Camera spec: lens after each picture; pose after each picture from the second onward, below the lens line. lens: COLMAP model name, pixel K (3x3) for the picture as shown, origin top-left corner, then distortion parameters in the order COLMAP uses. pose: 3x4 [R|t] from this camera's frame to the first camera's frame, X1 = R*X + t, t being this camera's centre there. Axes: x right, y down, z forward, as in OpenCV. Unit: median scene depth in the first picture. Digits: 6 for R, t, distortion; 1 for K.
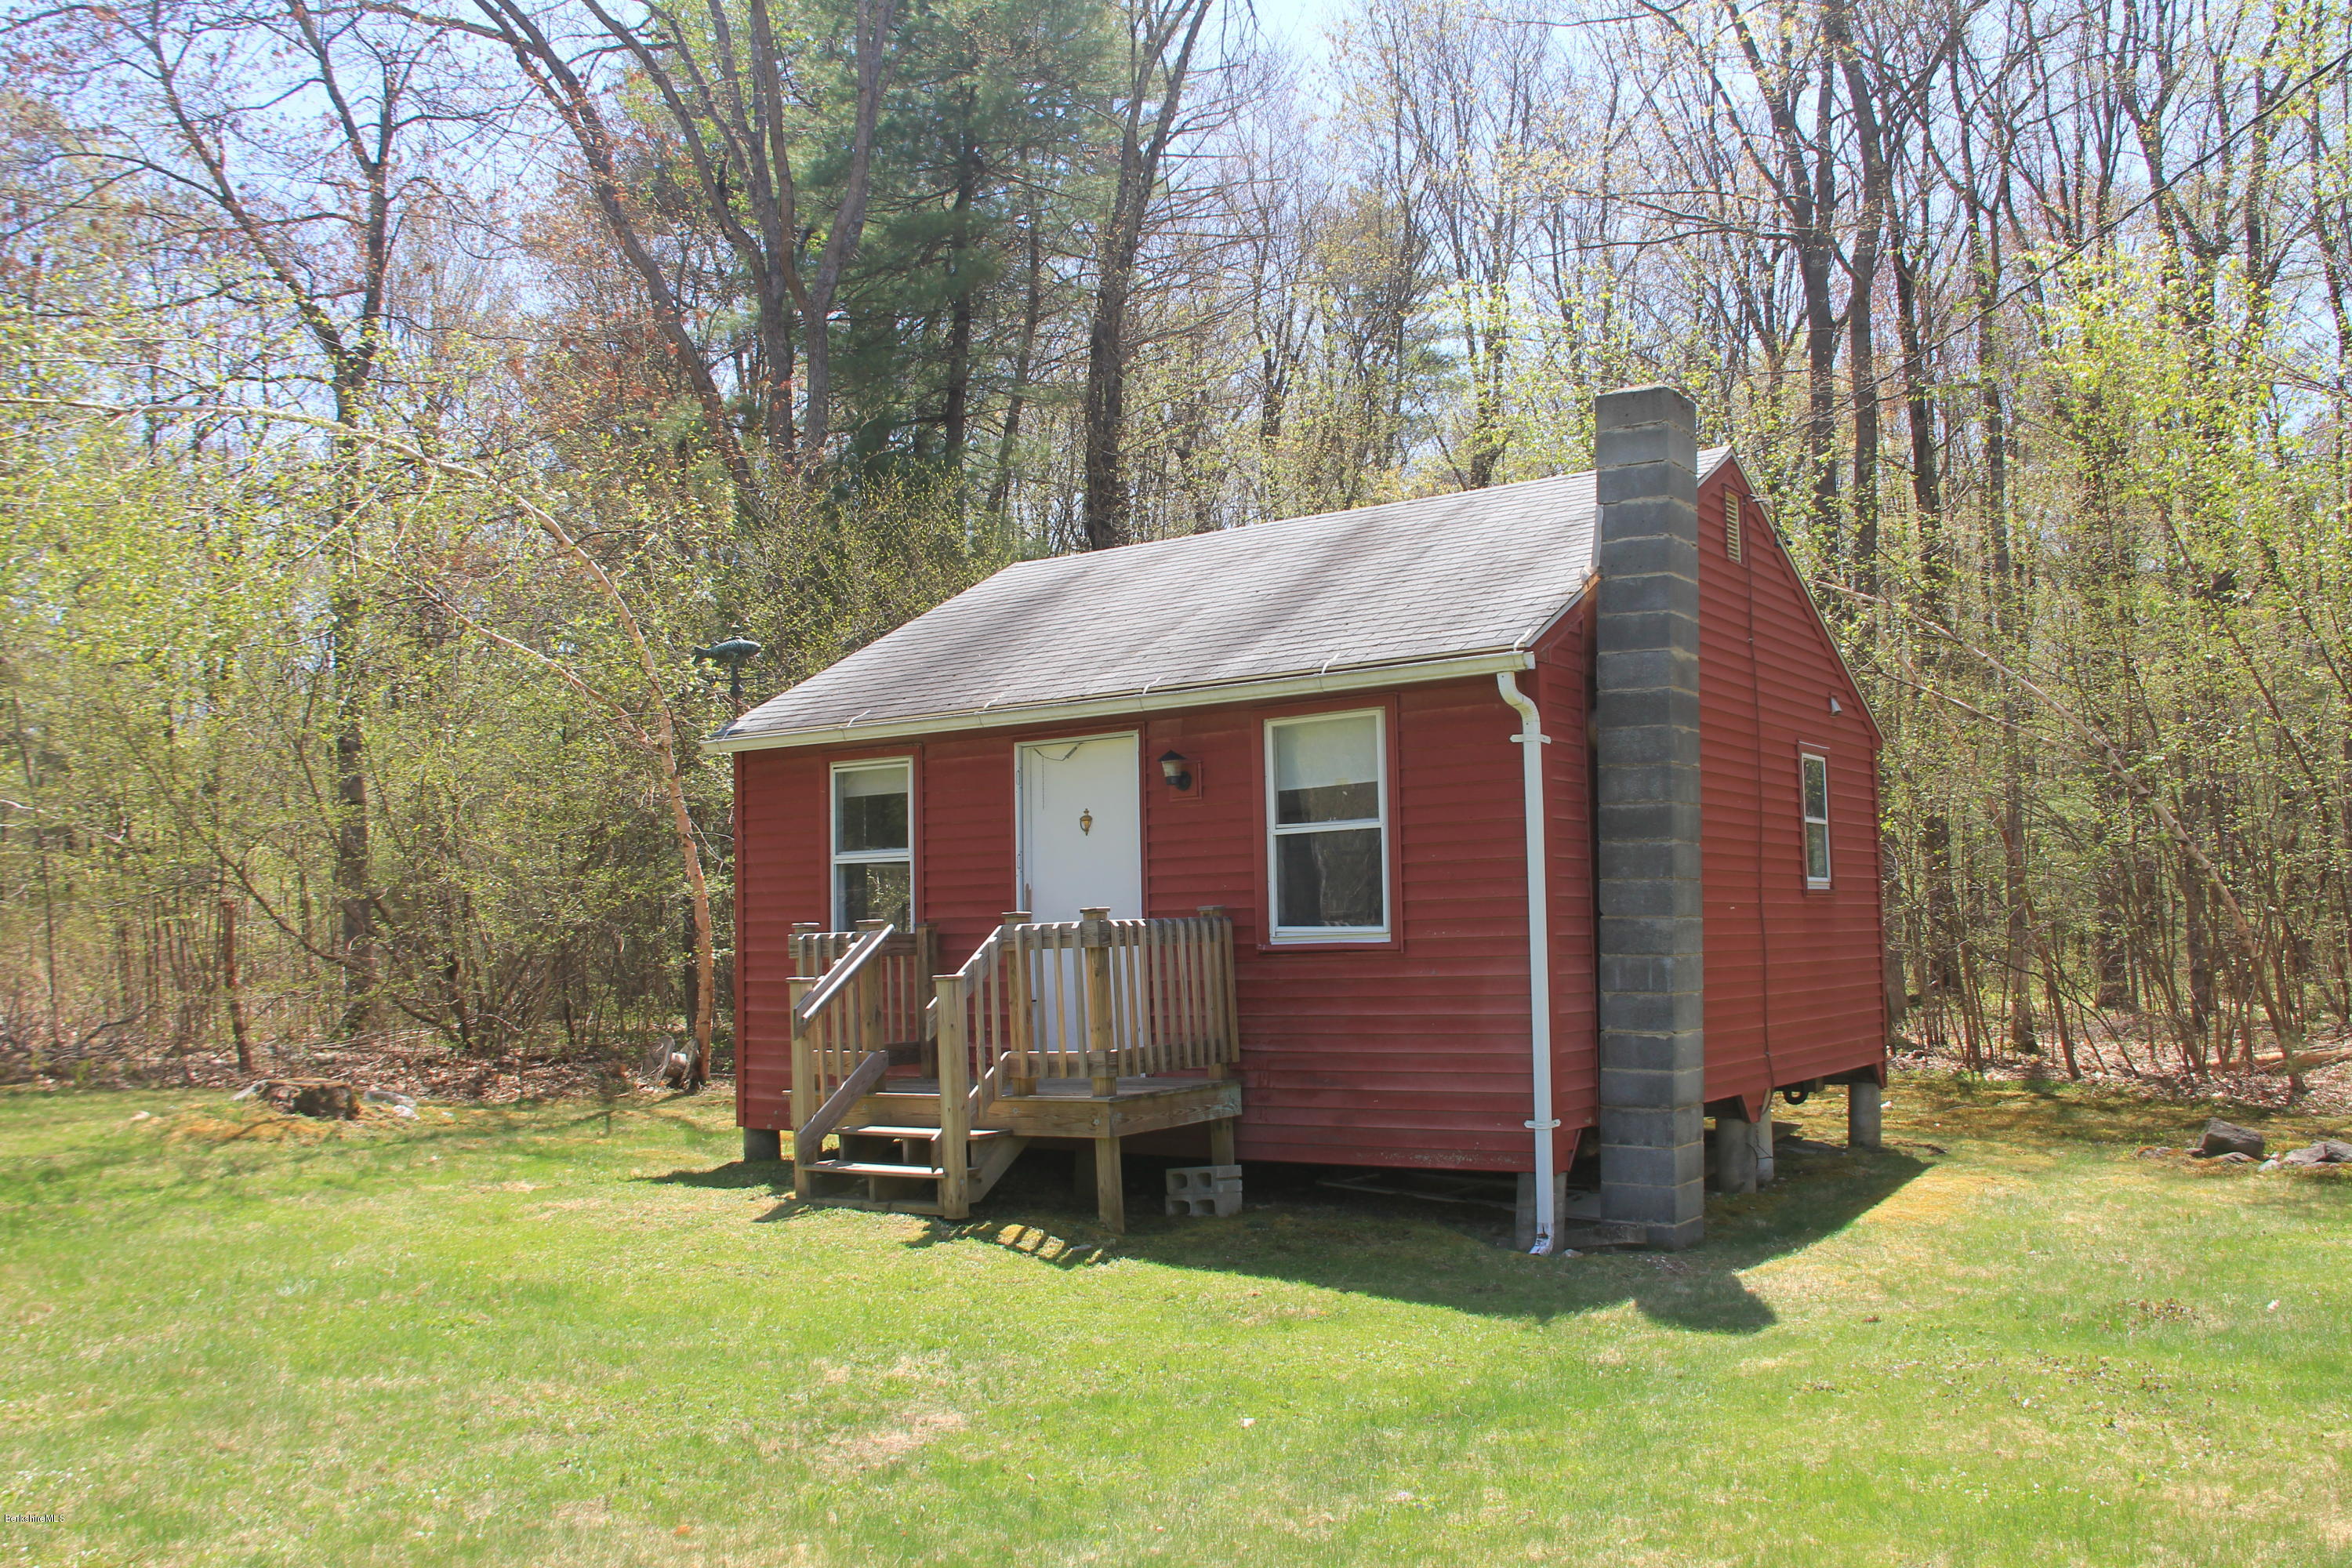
lens RADIAL K [[1944.2, 0, 1178.8], [0, 1944.2, 794.2], [0, 0, 1]] dist [-0.188772, 0.159216]
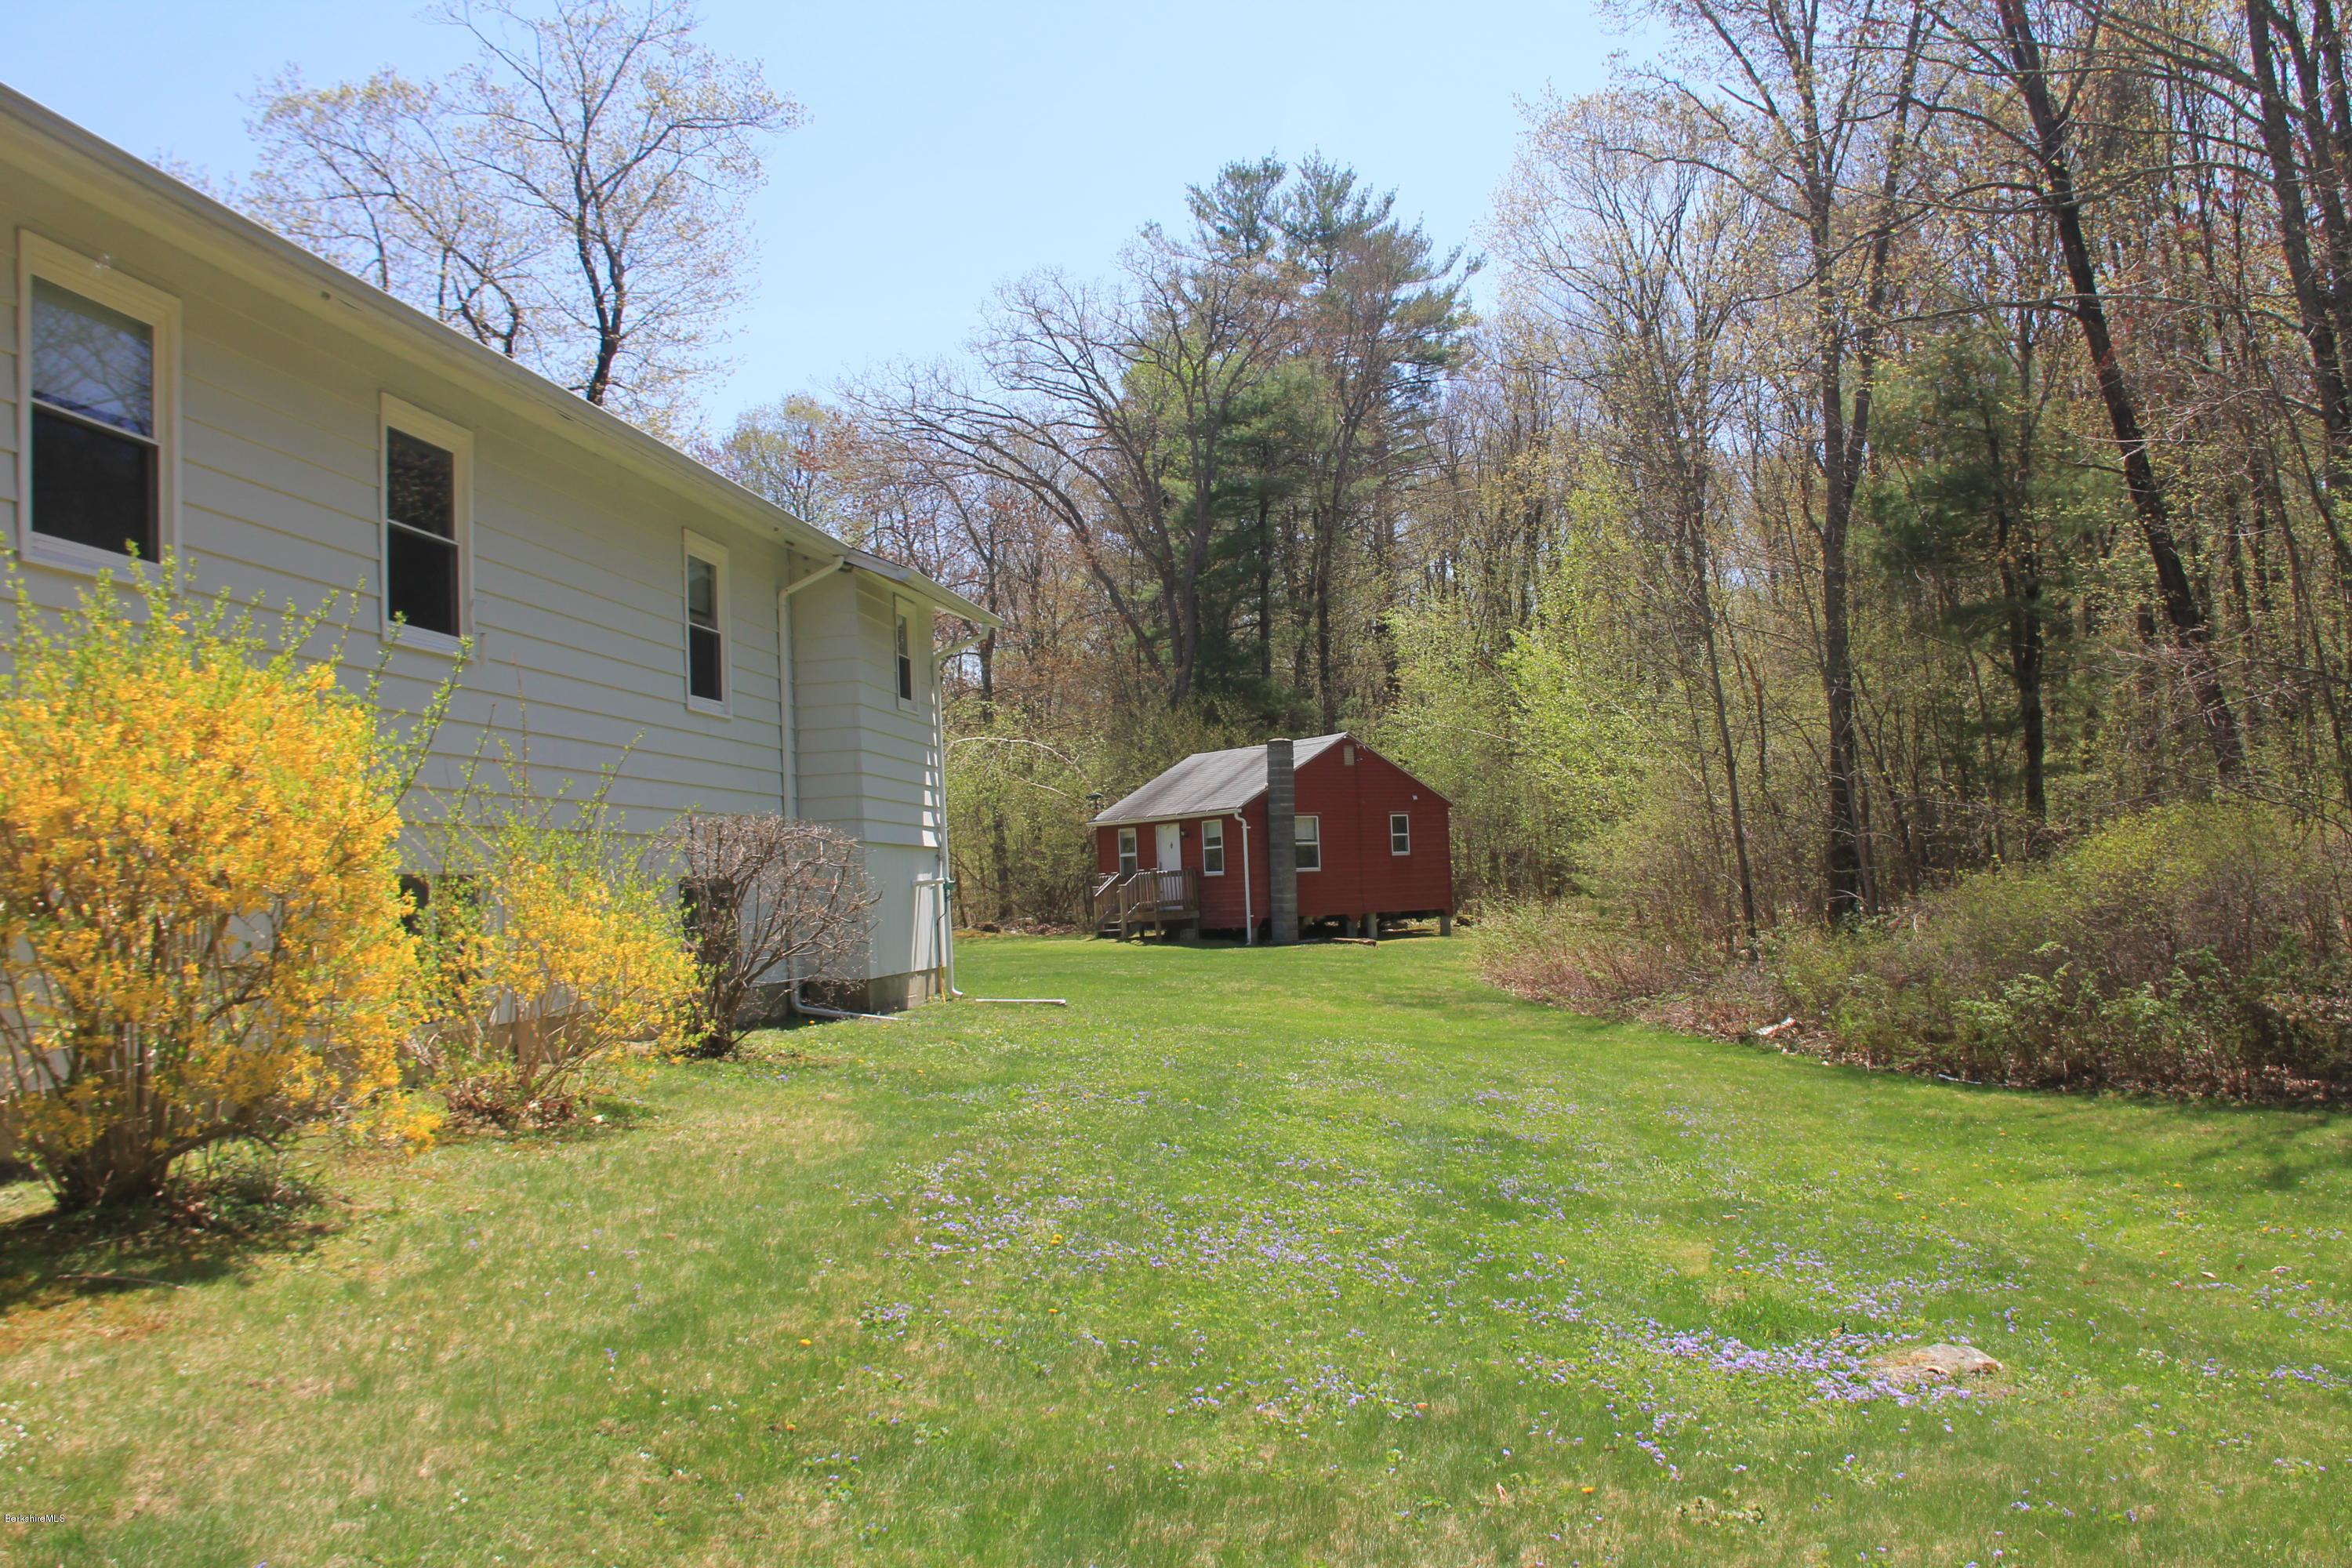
lens RADIAL K [[1944.2, 0, 1178.8], [0, 1944.2, 794.2], [0, 0, 1]] dist [-0.188772, 0.159216]
pose [[0.943951, -0.041647, -0.327448, 1.206179], [0.054038, 0.998123, 0.028830, -0.193646], [0.325633, -0.044909, 0.944429, -2.585407]]
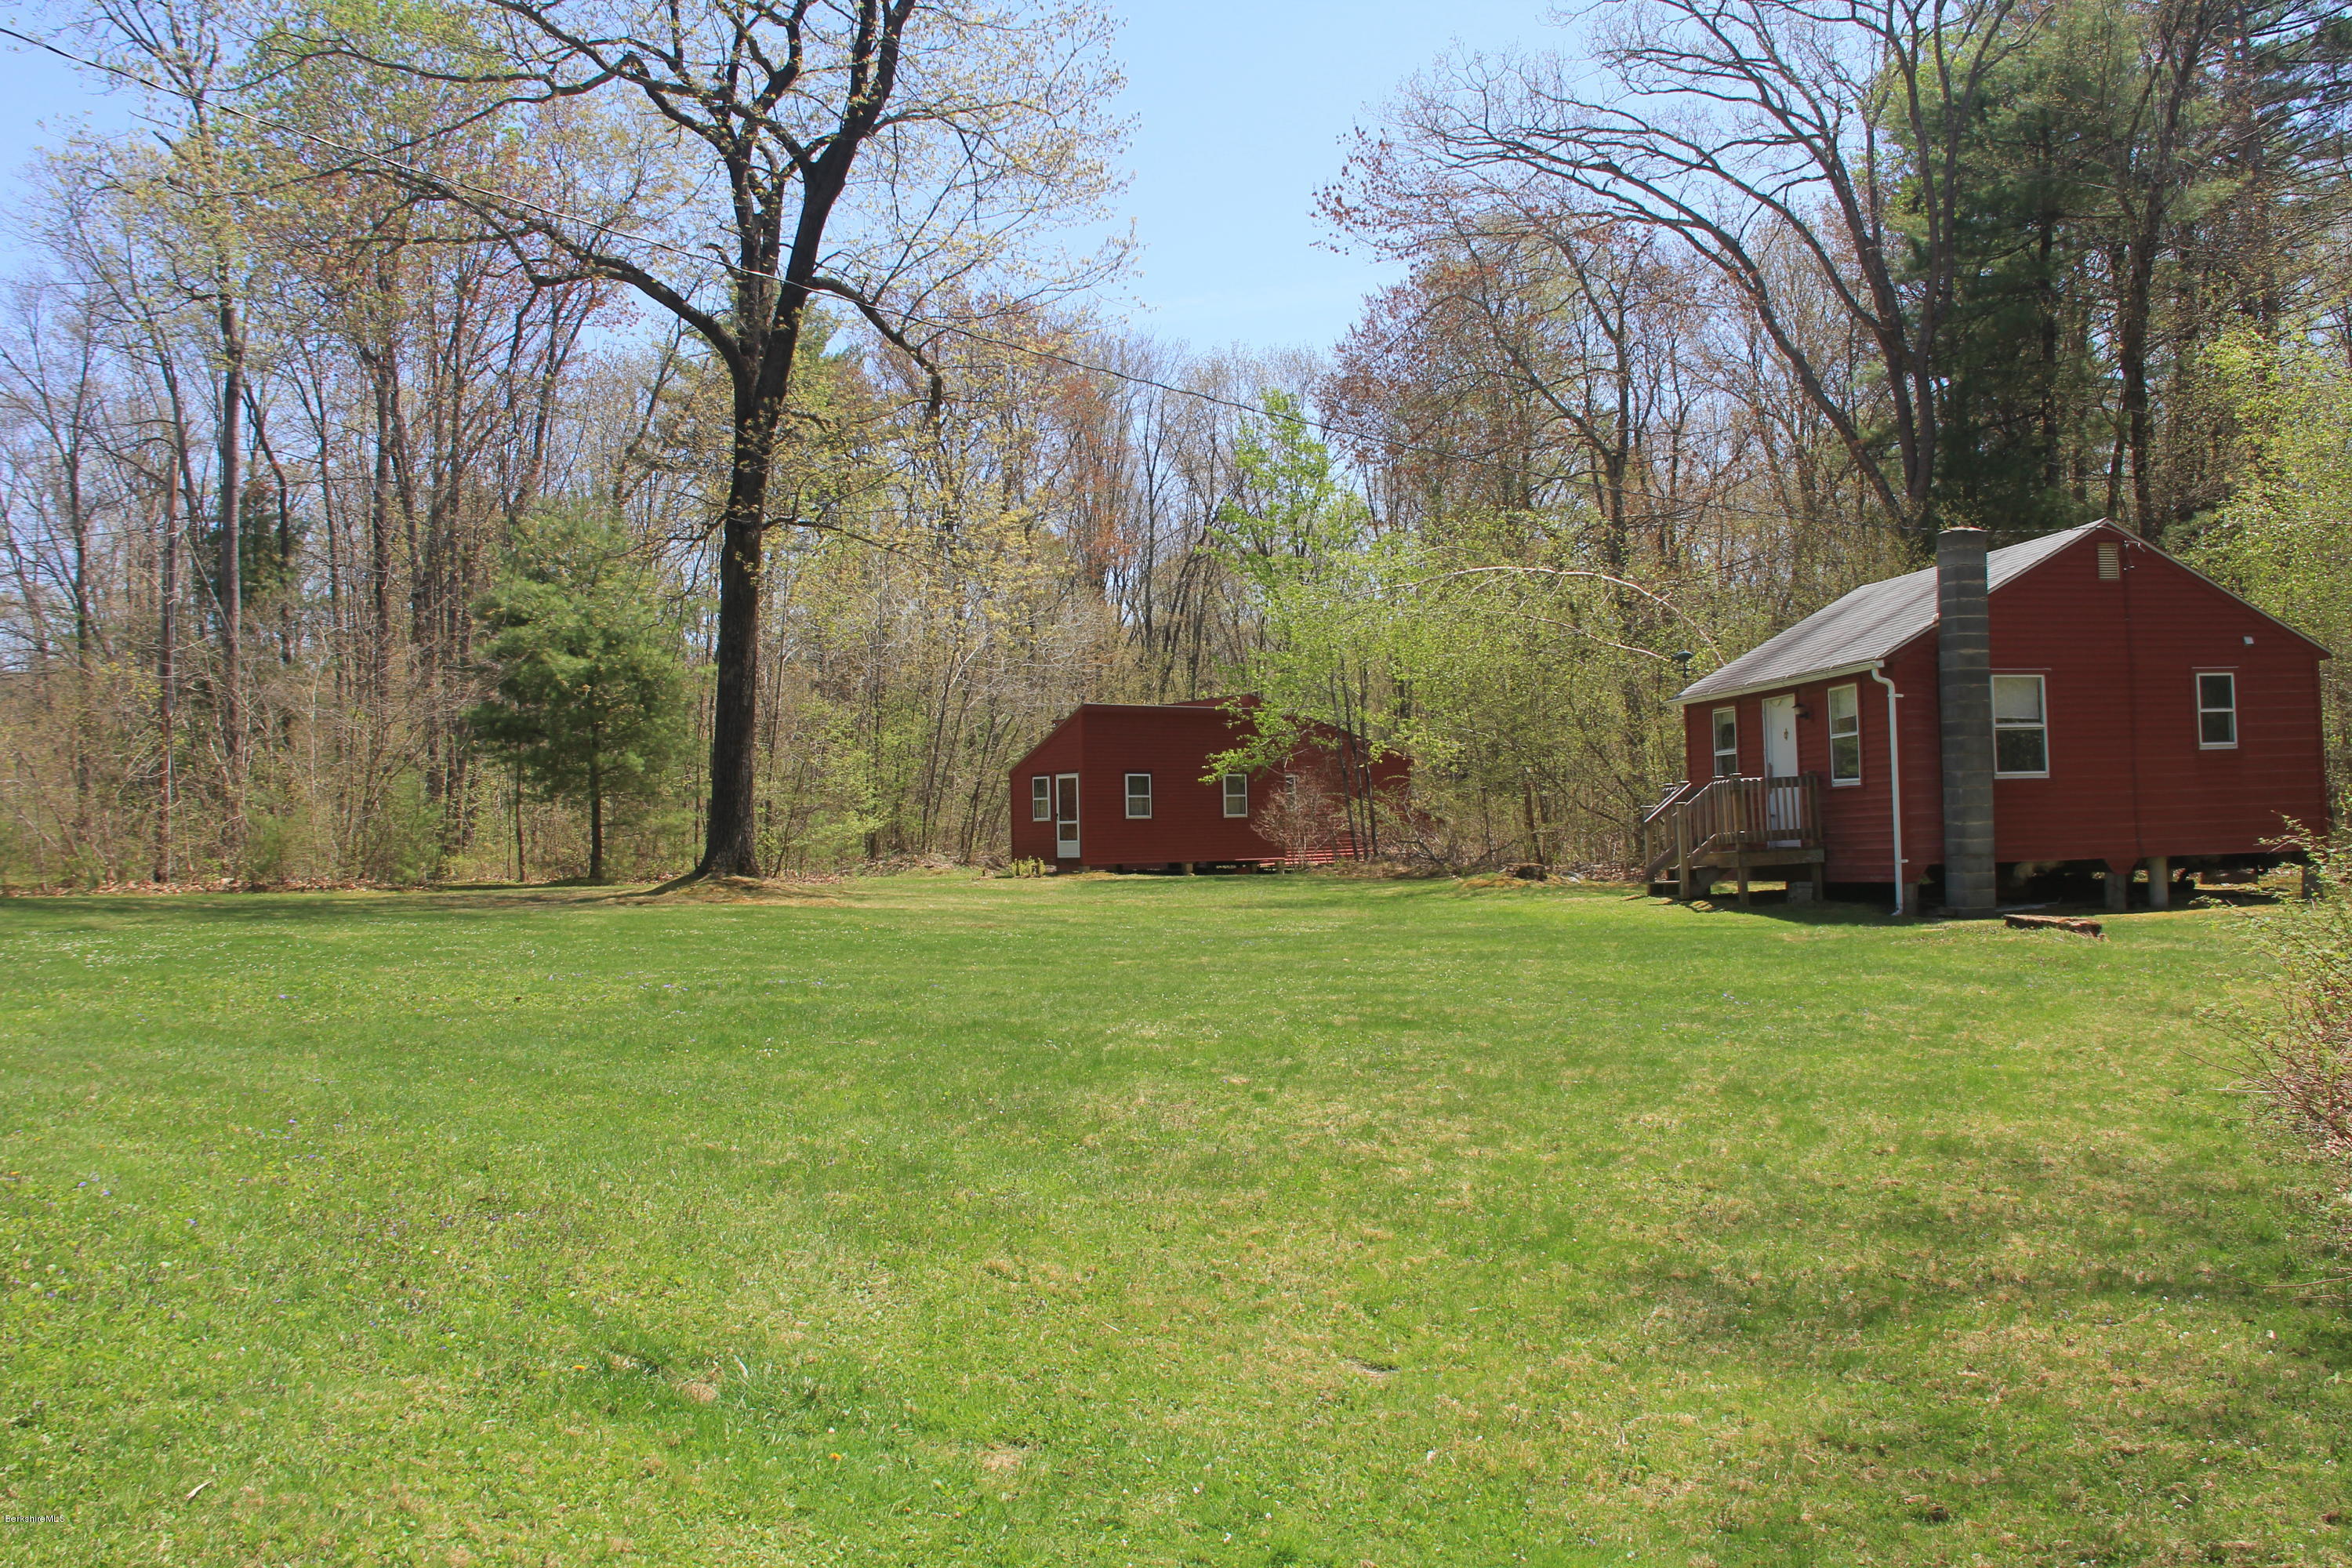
lens RADIAL K [[1944.2, 0, 1178.8], [0, 1944.2, 794.2], [0, 0, 1]] dist [-0.188772, 0.159216]
pose [[0.702573, -0.026916, -0.711103, 0.981778], [0.076673, 0.996330, 0.038041, -0.052031], [0.707469, -0.081249, 0.702058, -0.994759]]
